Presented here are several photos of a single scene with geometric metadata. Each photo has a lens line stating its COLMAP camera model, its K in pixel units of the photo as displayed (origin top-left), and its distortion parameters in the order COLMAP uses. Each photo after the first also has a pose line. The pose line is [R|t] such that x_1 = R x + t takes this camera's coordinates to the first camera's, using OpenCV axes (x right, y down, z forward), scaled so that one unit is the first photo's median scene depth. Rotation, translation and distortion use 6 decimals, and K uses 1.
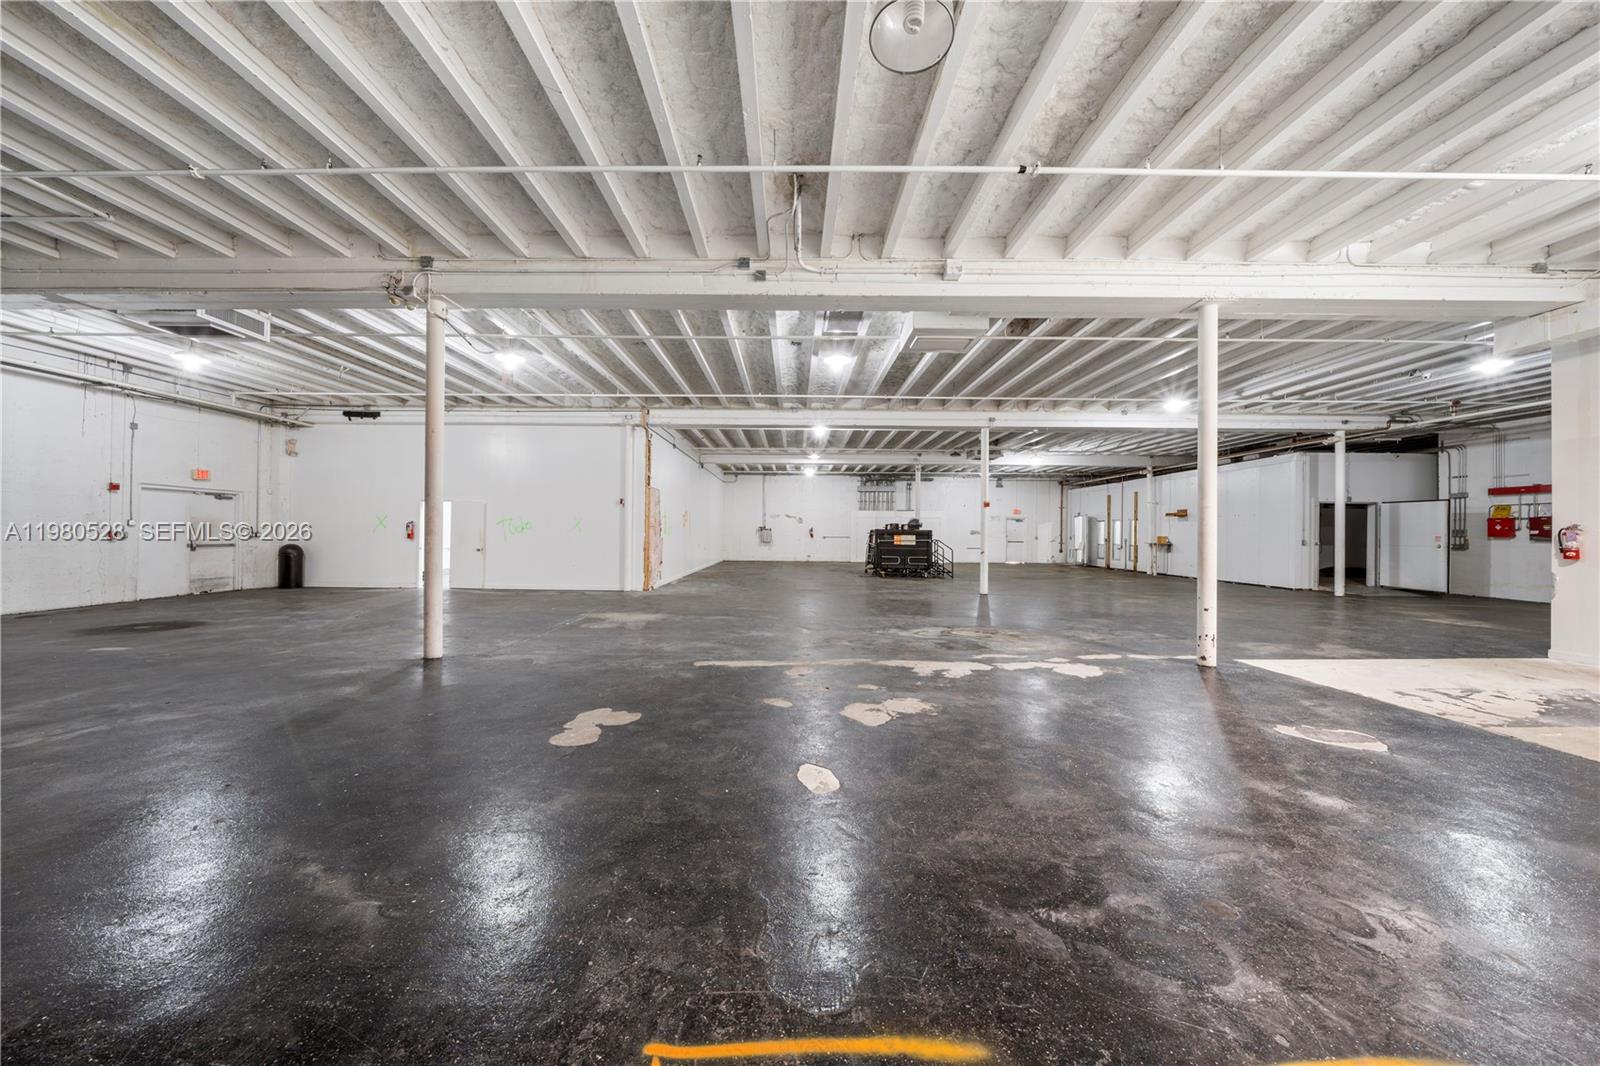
lens RADIAL K [[548.7, 0, 801.1], [0, 548.7, 530.0], [0, 0, 1]] dist [-0.007224, 0.000052]
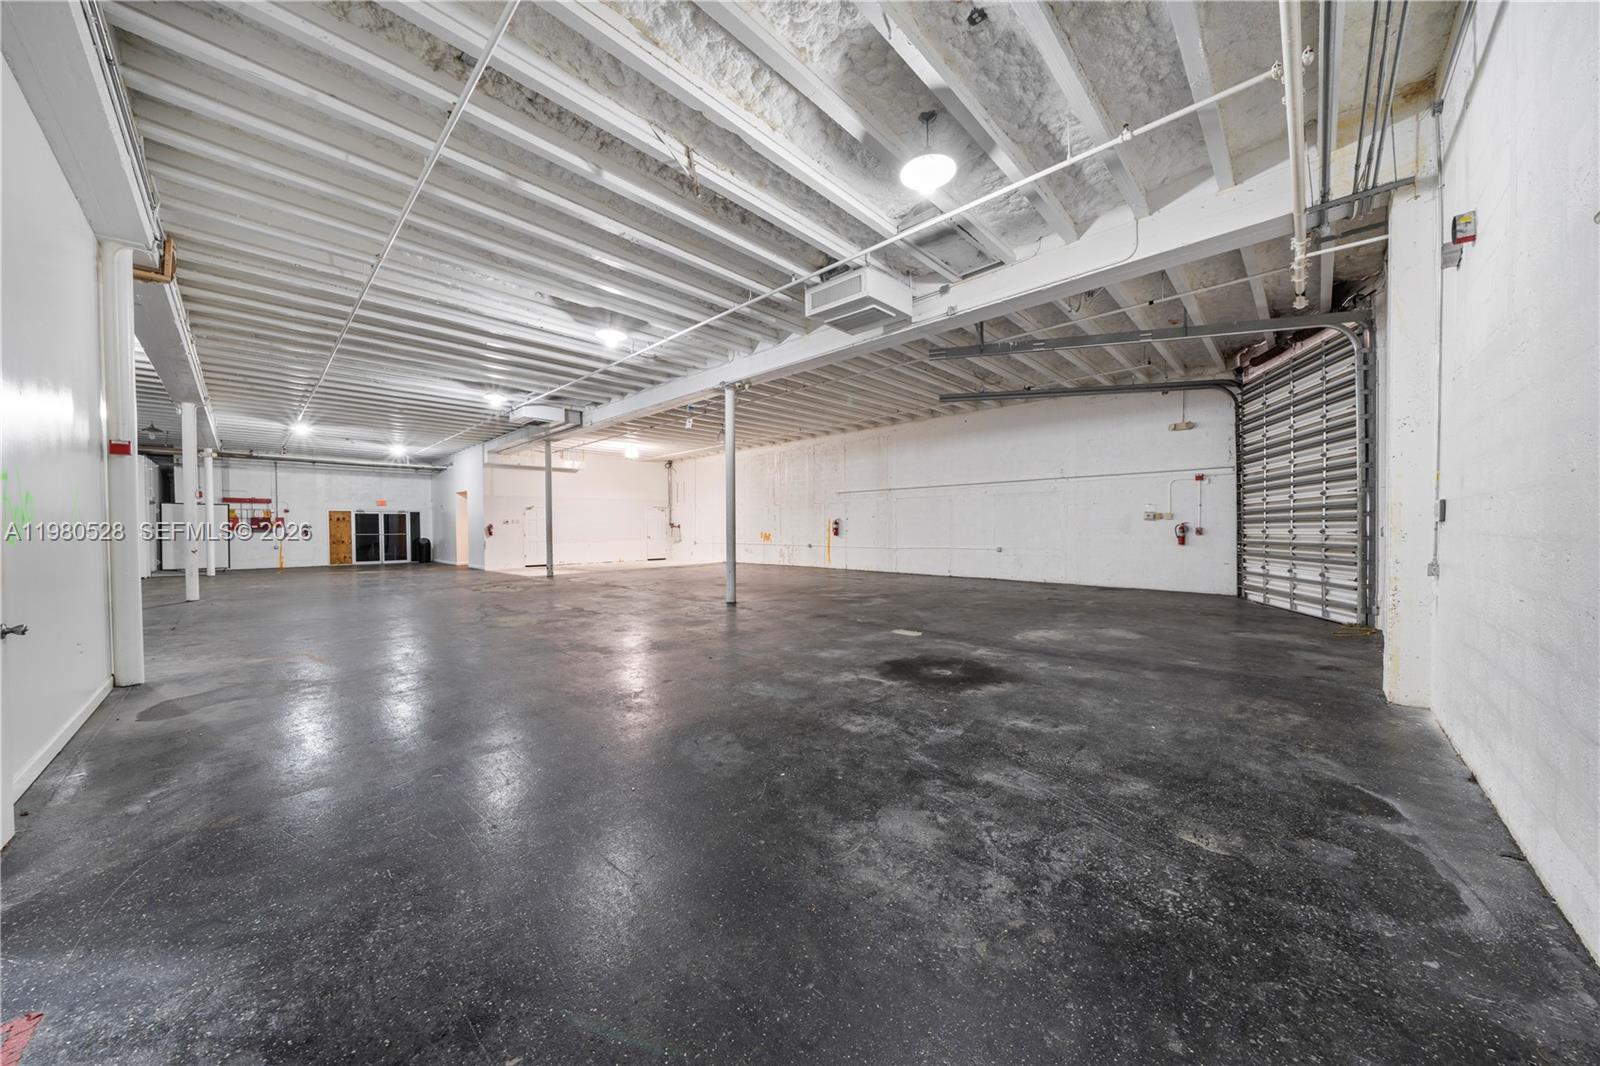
lens RADIAL K [[544.4, 0, 804.1], [0, 544.4, 537.6], [0, 0, 1]] dist [-0.008296, 0.000282]
pose [[-0.719843, -0.015828, 0.693956, -0.889468], [-0.002316, 0.999789, 0.020402, -0.000177], [-0.694133, 0.013079, -0.719728, 0.911894]]
